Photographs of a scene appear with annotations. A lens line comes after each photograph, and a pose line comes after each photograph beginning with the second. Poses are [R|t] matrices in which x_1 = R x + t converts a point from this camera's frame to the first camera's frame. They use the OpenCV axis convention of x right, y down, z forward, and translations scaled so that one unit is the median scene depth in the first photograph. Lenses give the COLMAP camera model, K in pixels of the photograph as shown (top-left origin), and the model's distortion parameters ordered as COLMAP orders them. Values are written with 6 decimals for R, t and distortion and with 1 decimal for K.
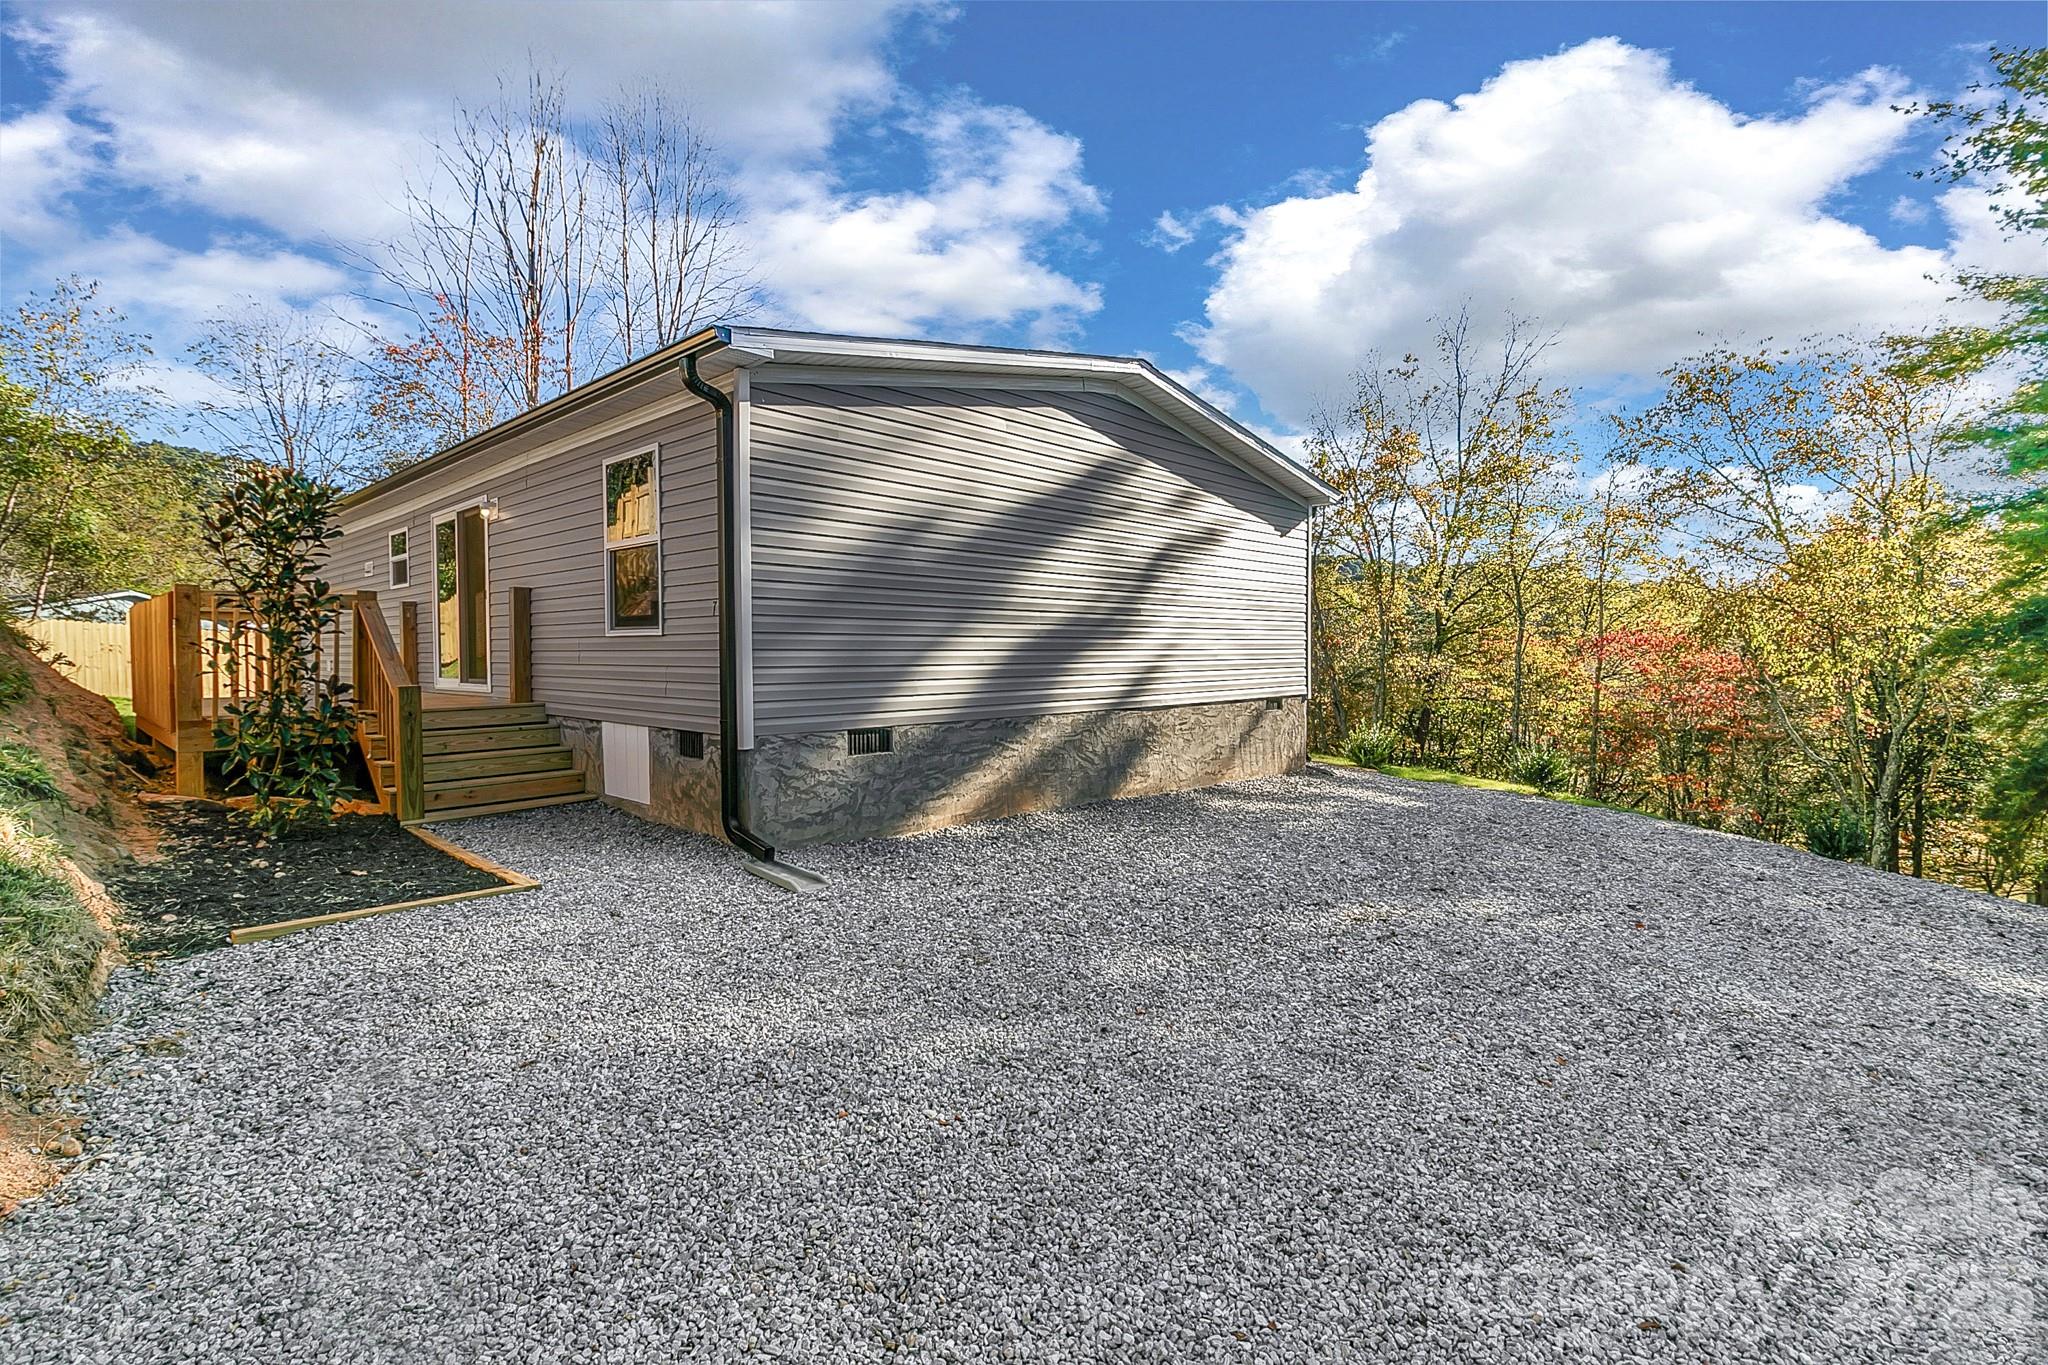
lens RADIAL K [[929.6, 0, 1024.0], [0, 929.6, 682.5], [0, 0, 1]] dist [0.003114, -0.000039]
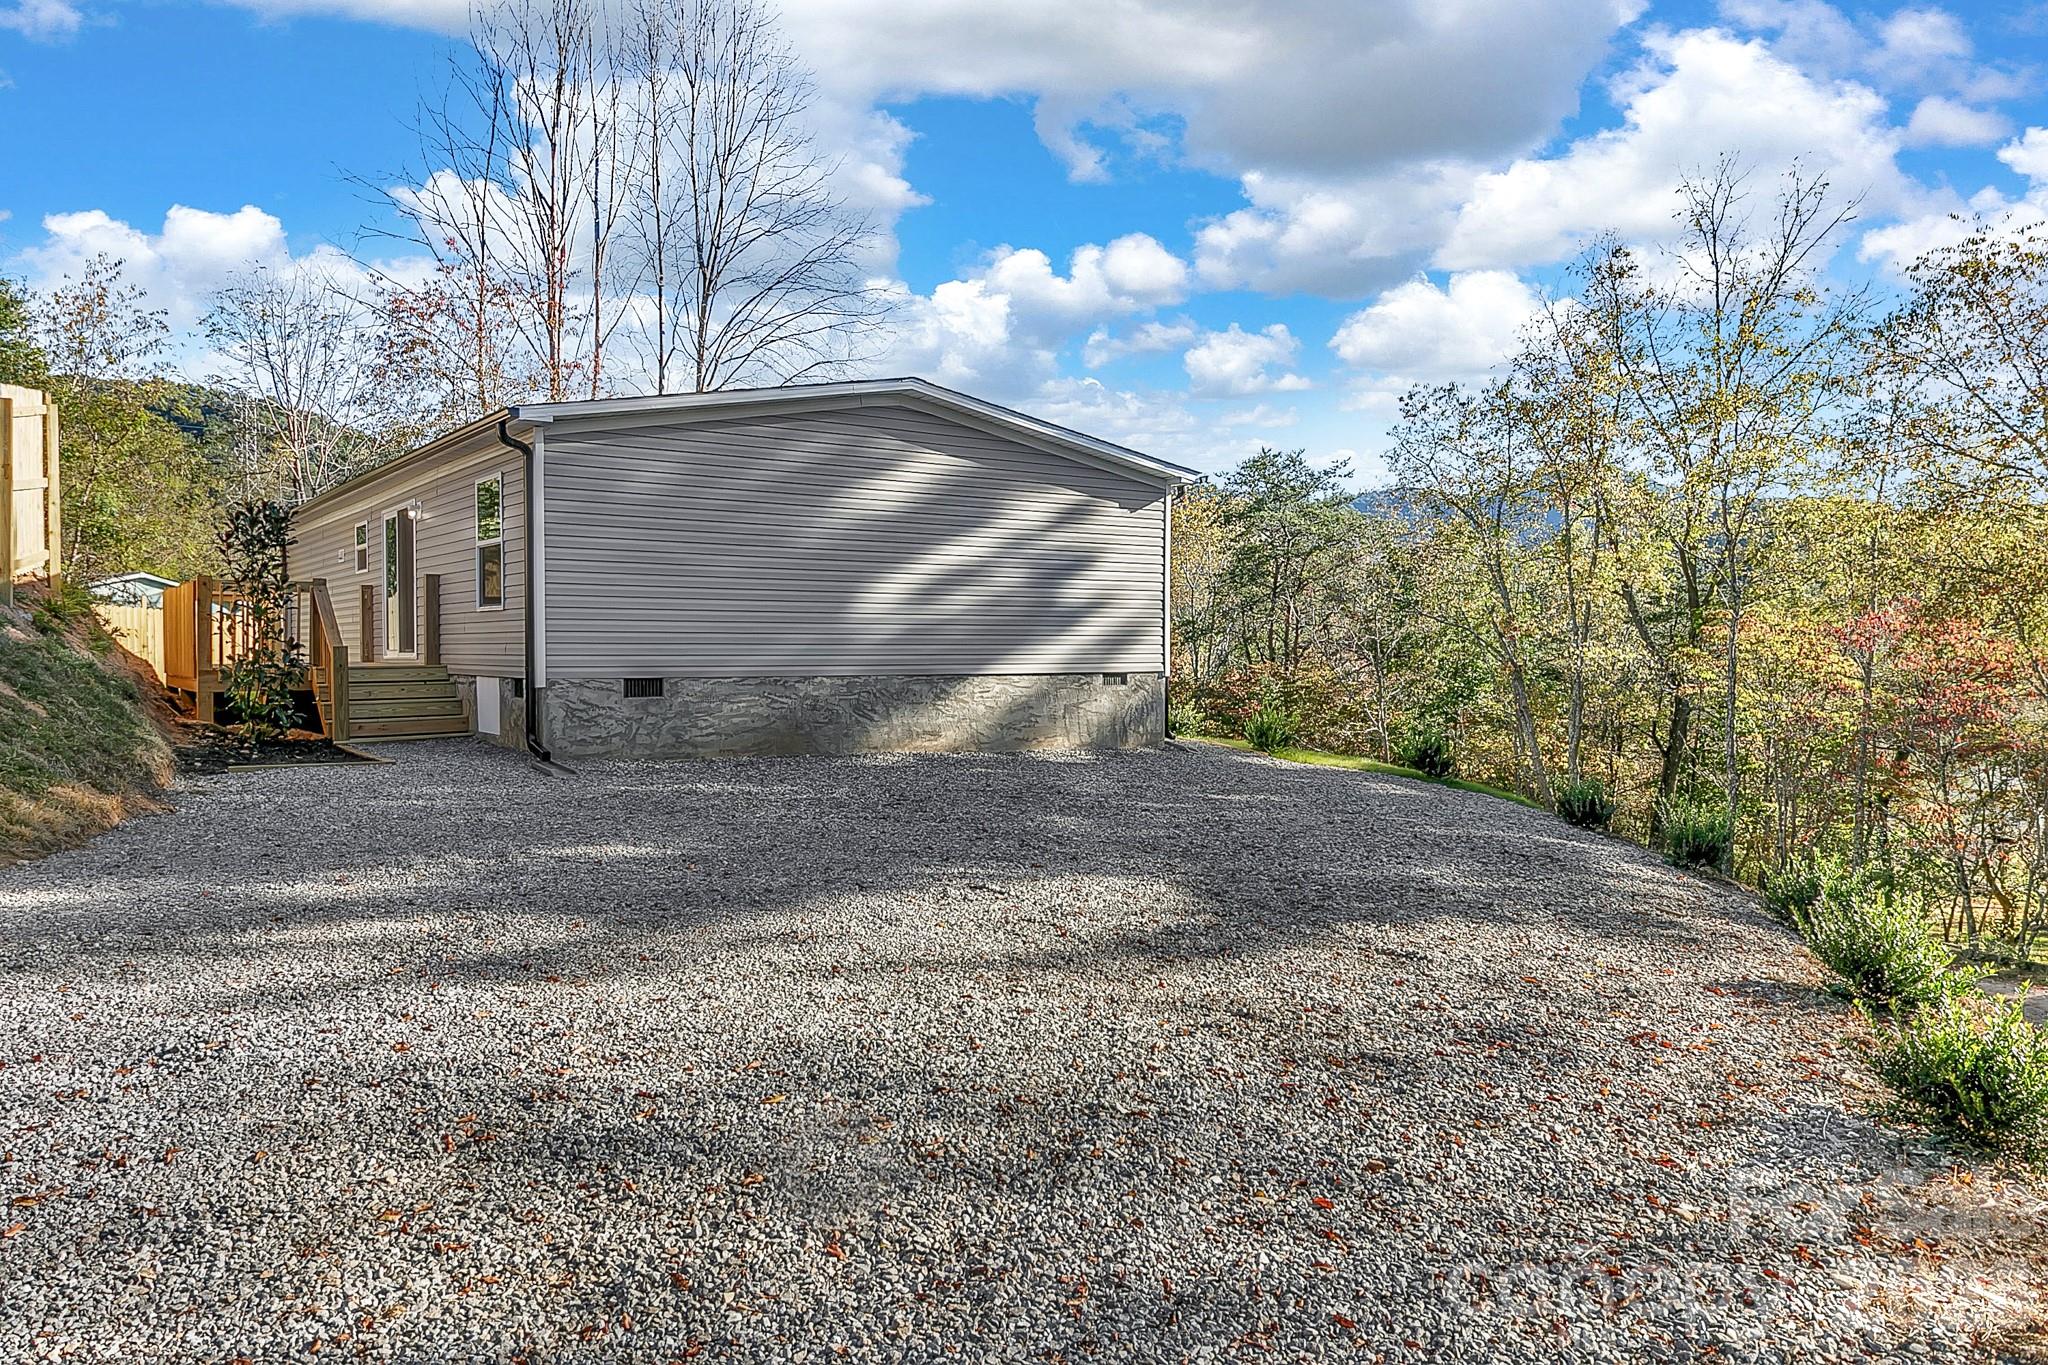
lens RADIAL K [[1365.7, 0, 1024.0], [0, 1365.7, 682.5], [0, 0, 1]] dist [-0.005066, 0.000744]
pose [[0.983689, 0.007679, -0.179712, 0.690689], [-0.009203, 0.999928, -0.007649, 0.061481], [0.179640, 0.009178, 0.983690, -0.802191]]
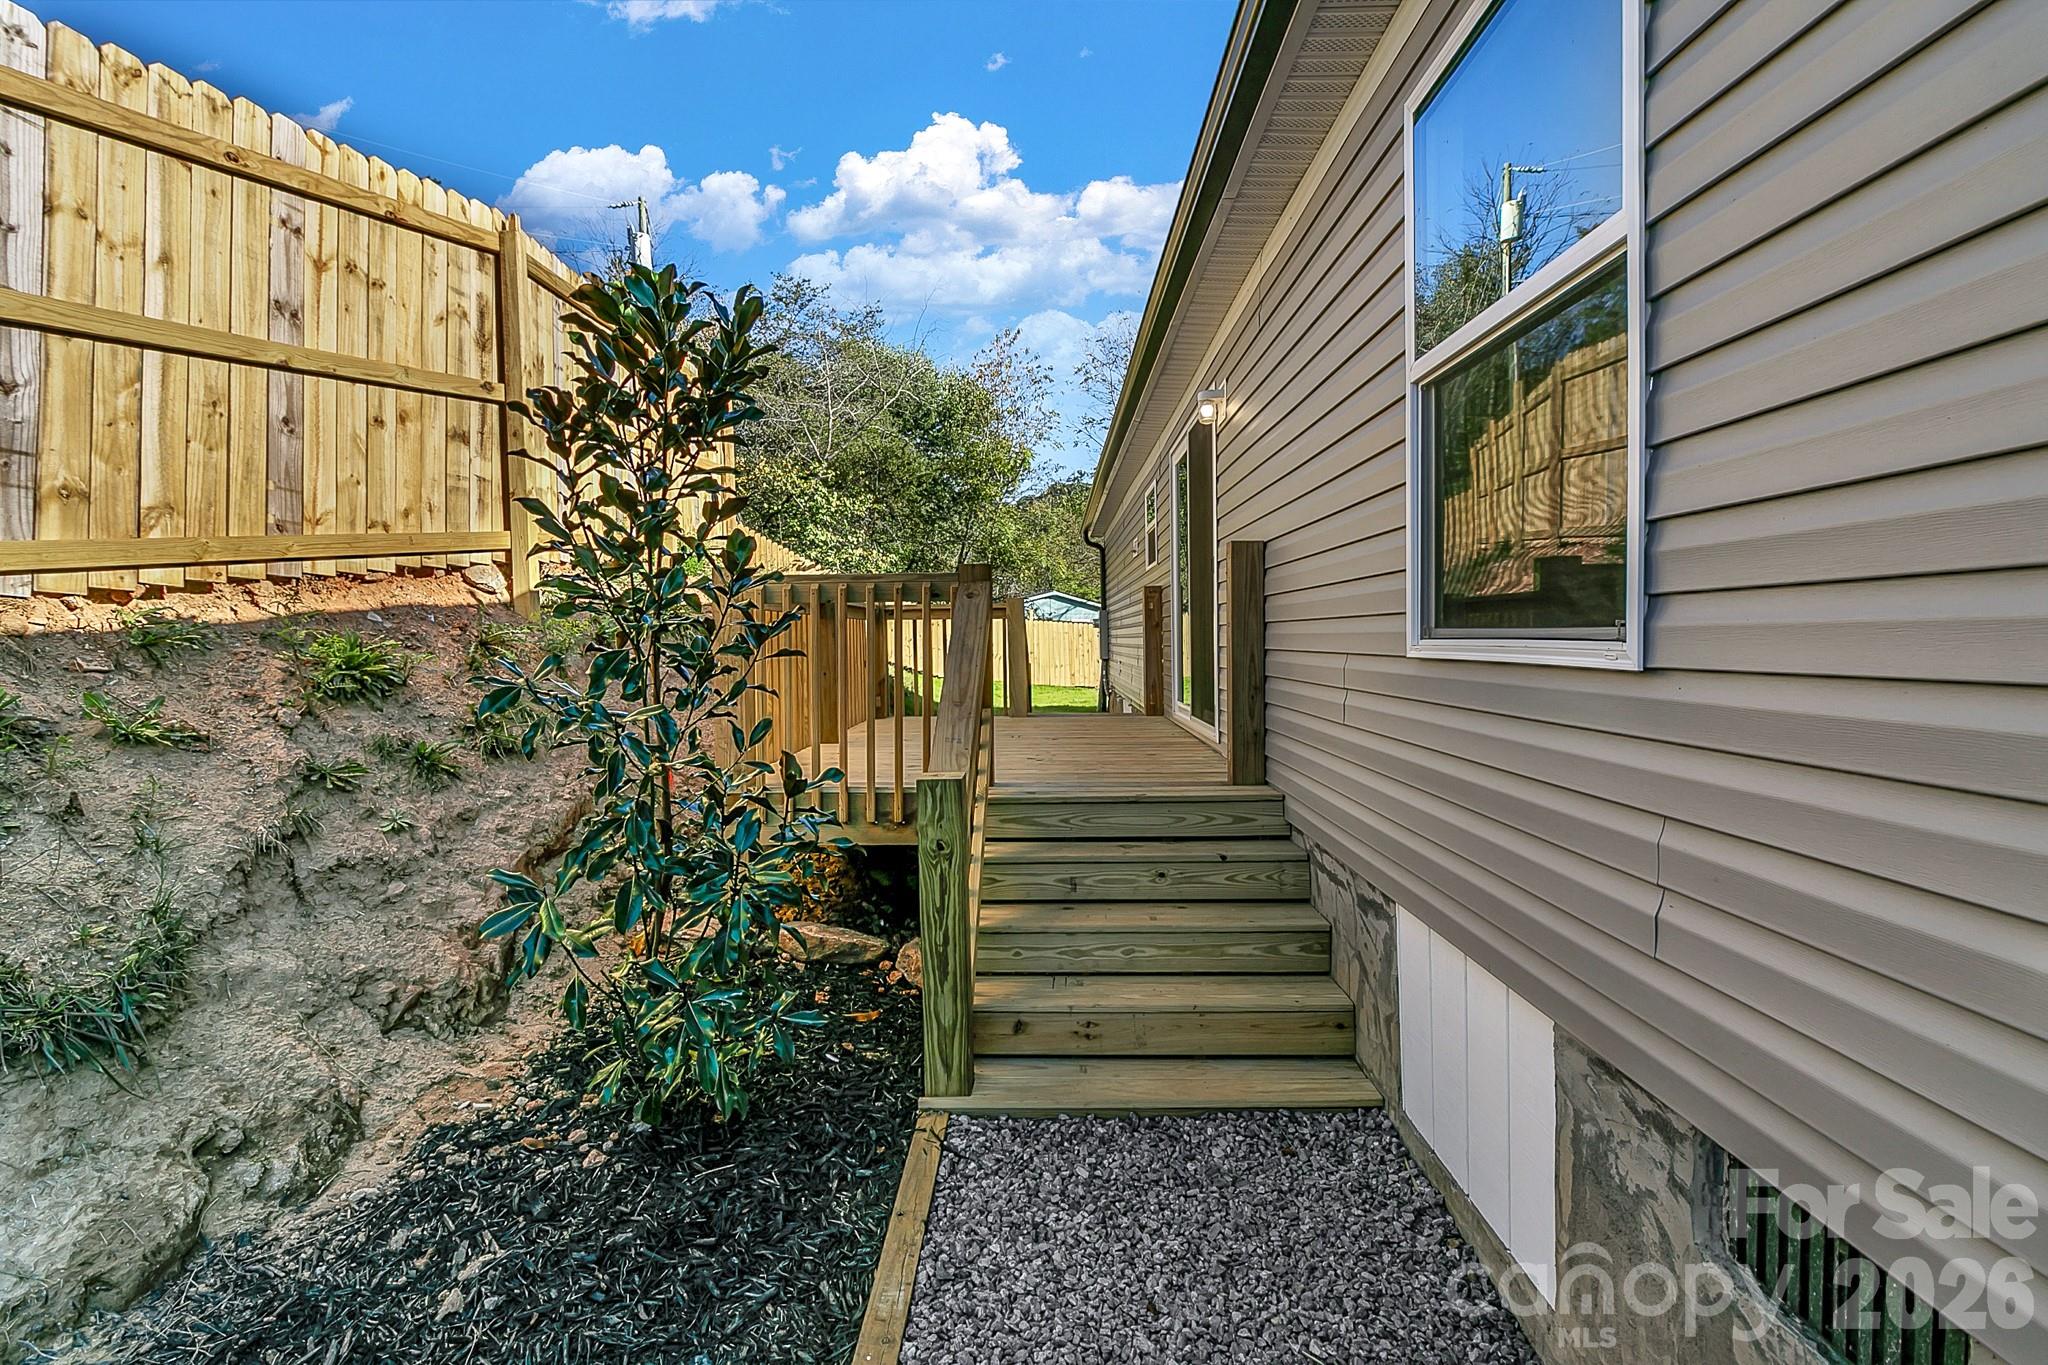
lens RADIAL K [[954.3, 0, 992.2], [0, 954.3, 657.2], [0, 0, 1]] dist [-0.001263, 0.000125]
pose [[0.641740, 0.008951, -0.766870, -0.292473], [-0.015400, 0.999881, -0.001216, -0.048062], [0.766768, 0.012590, 0.641801, 0.688566]]
